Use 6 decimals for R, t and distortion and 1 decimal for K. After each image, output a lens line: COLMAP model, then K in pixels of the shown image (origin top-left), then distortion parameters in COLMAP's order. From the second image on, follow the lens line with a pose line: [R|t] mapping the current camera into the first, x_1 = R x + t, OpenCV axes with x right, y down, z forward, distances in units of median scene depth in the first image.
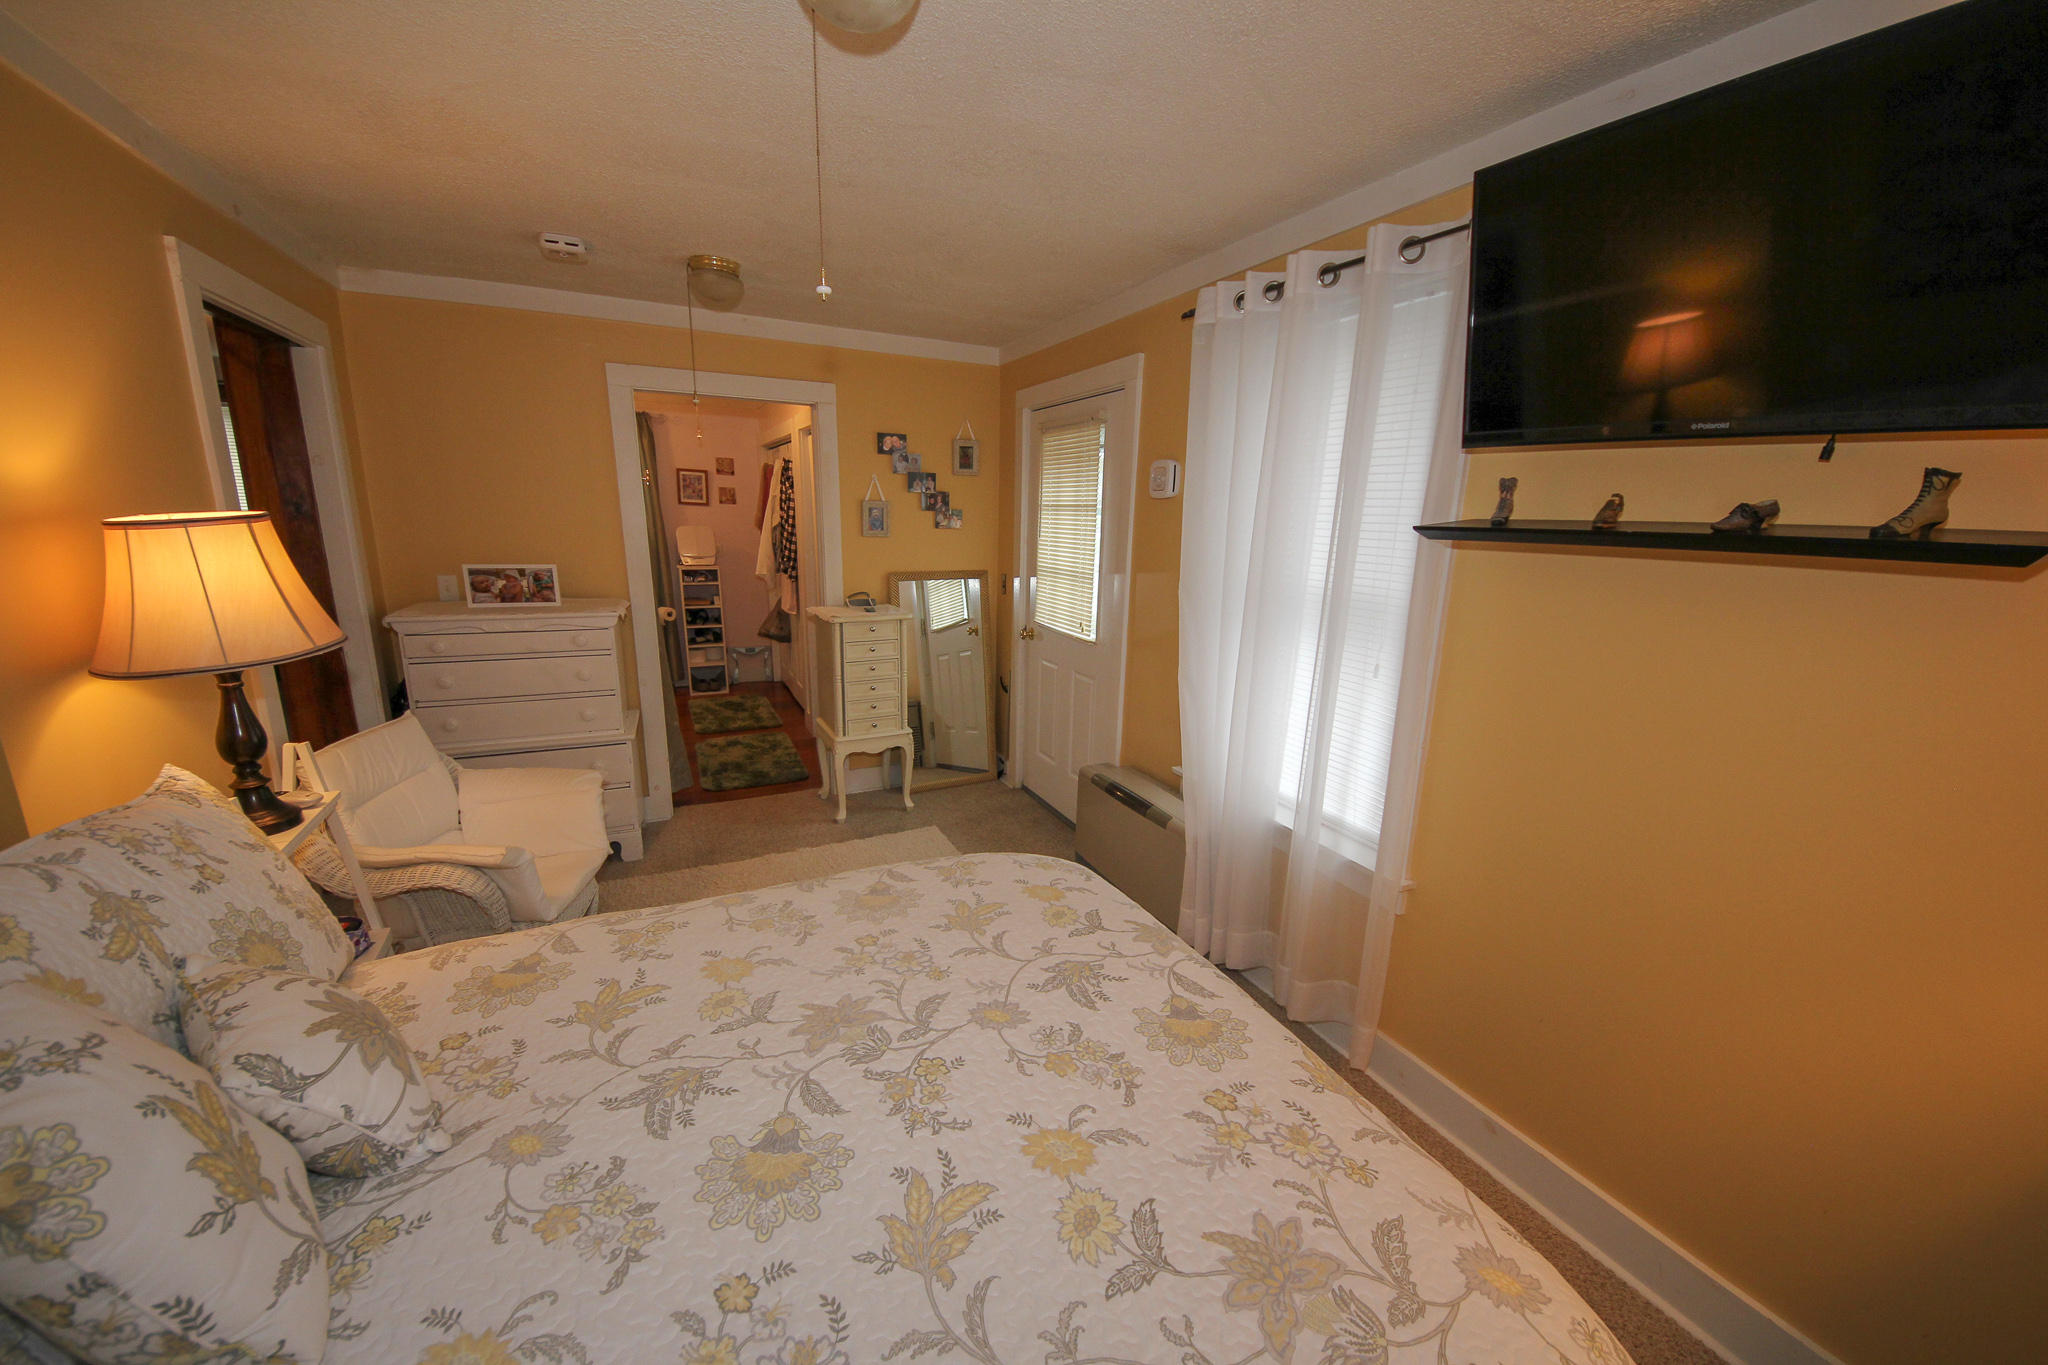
lens RADIAL K [[765.1, 0, 1014.9], [0, 765.1, 692.2], [0, 0, 1]] dist [0.029698, -0.023205]
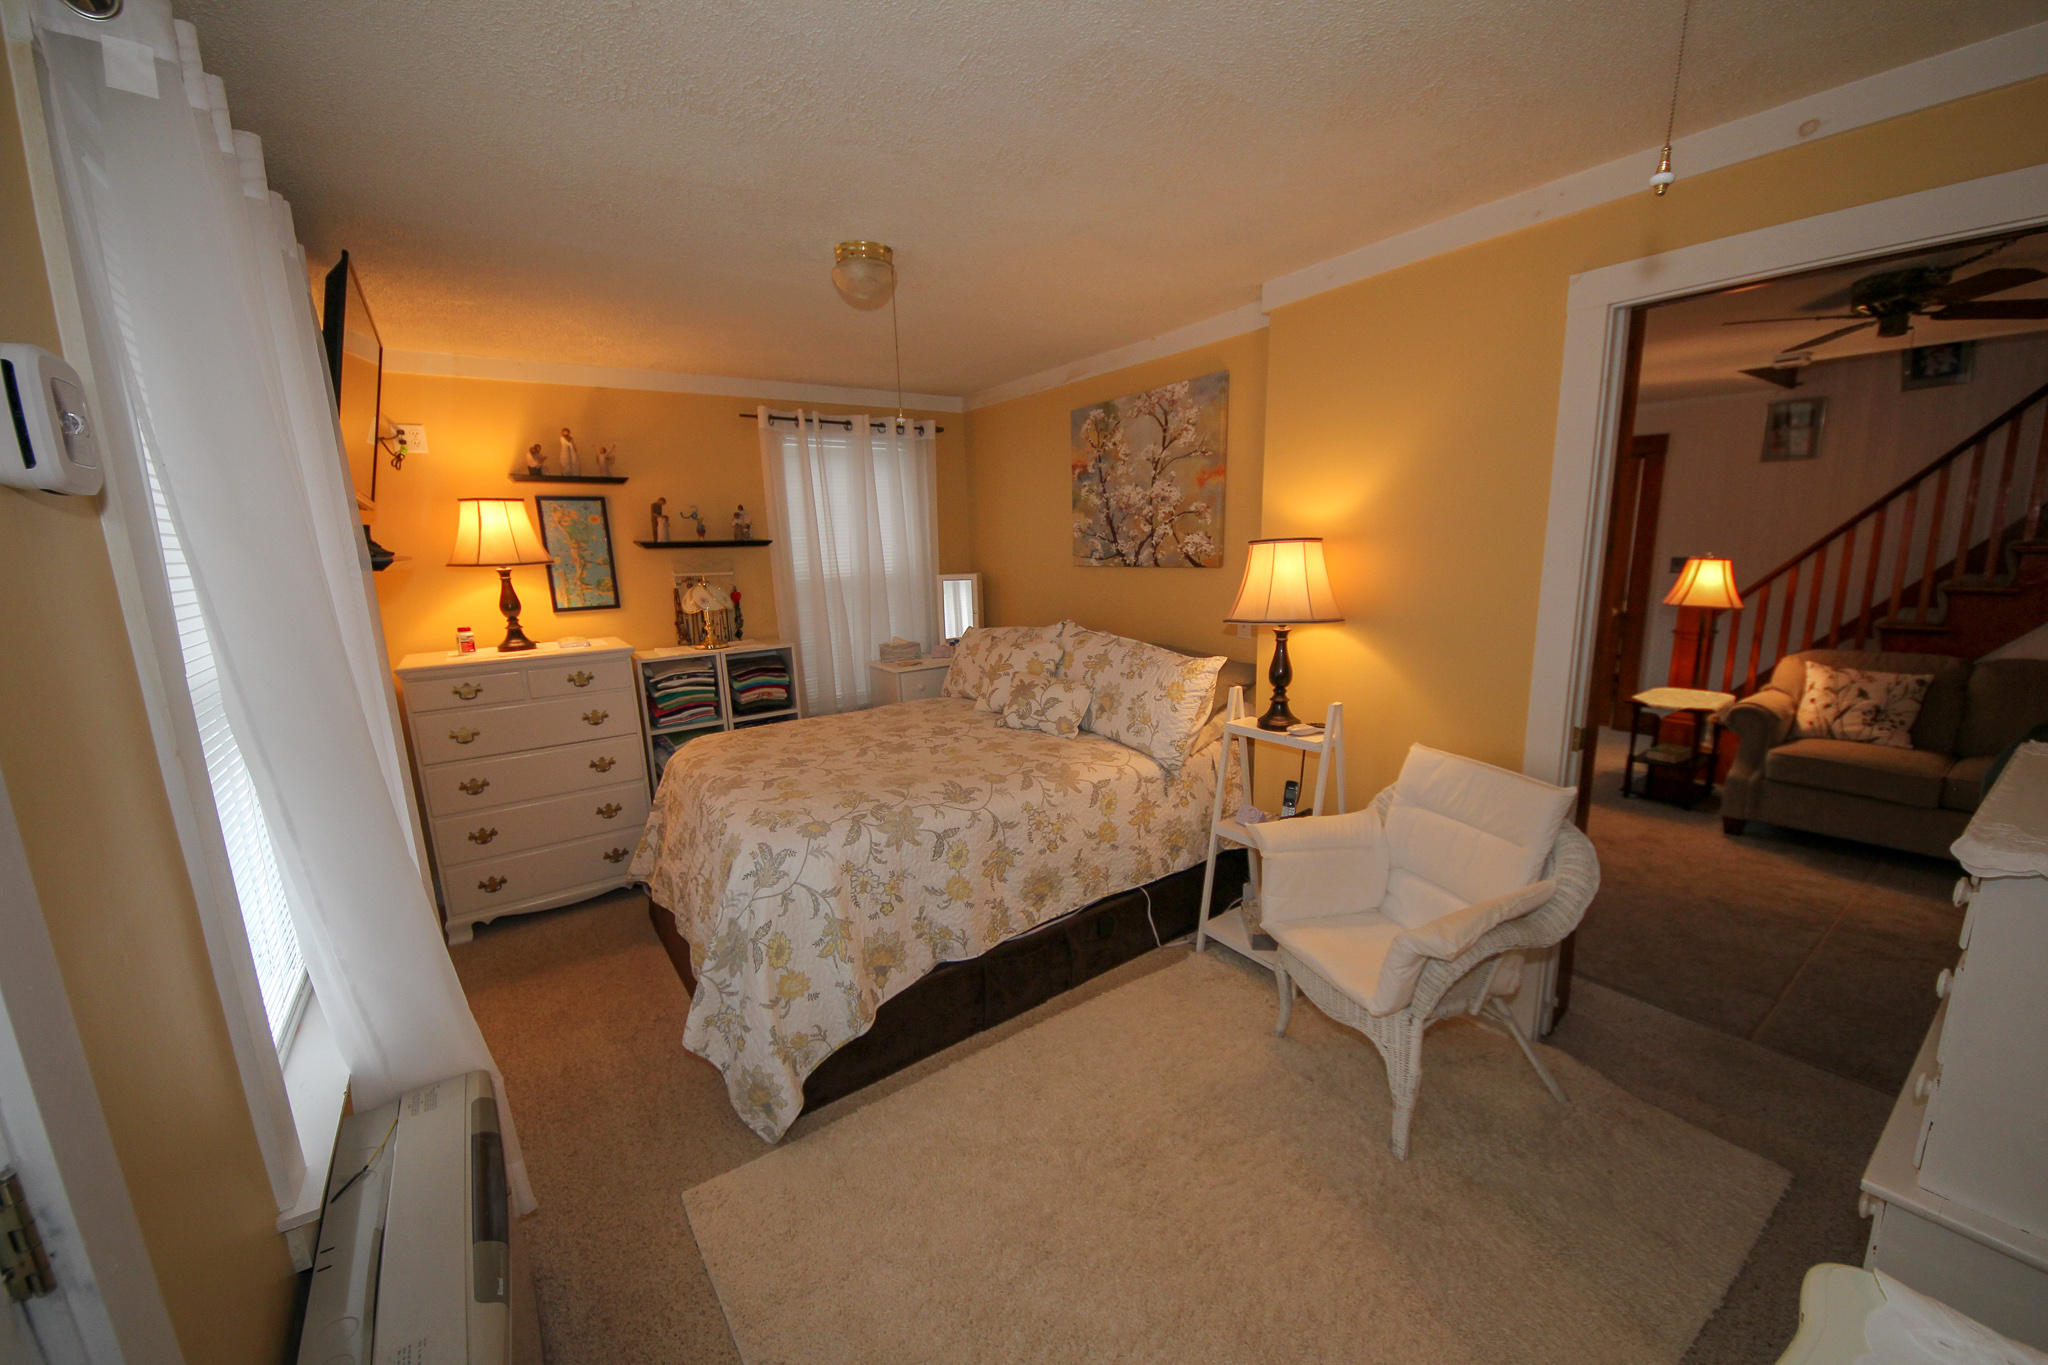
lens RADIAL K [[763.3, 0, 1019.8], [0, 763.3, 686.8], [0, 0, 1]] dist [0.059695, -0.041783]
pose [[-0.983410, 0.040974, -0.176709, -0.084003], [-0.033207, 0.917029, 0.397436, -0.331704], [0.178332, 0.396710, -0.900455, 1.432543]]
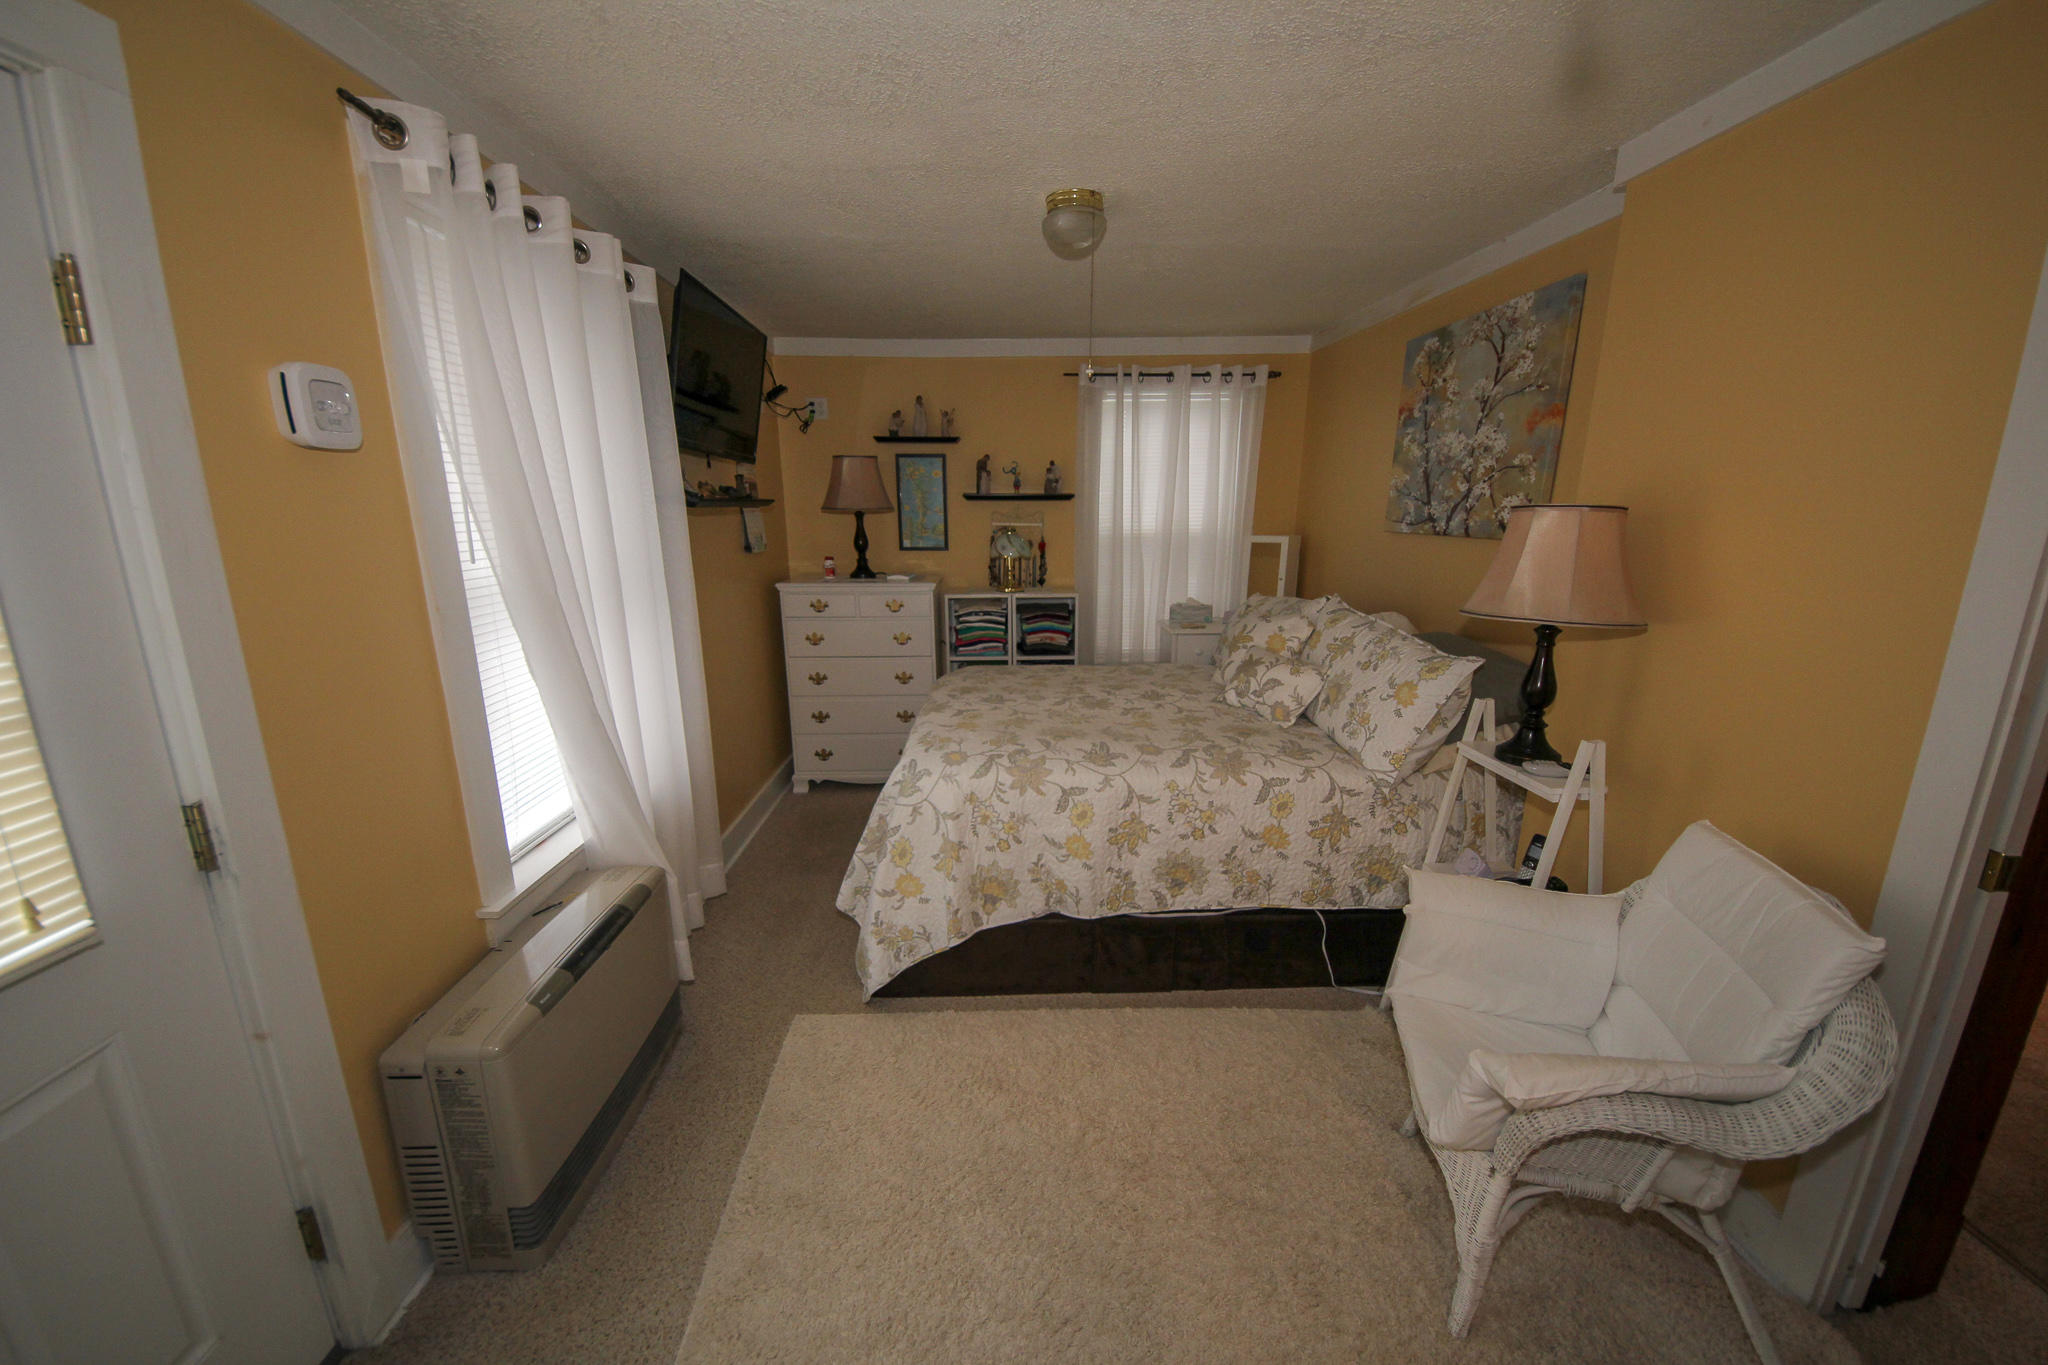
lens RADIAL K [[763.3, 0, 1019.8], [0, 763.3, 686.8], [0, 0, 1]] dist [0.059695, -0.041783]
pose [[-0.921101, -0.112626, 0.372676, -0.414792], [0.066946, 0.897165, 0.436592, -0.322844], [-0.383524, 0.427095, -0.818840, 1.387874]]
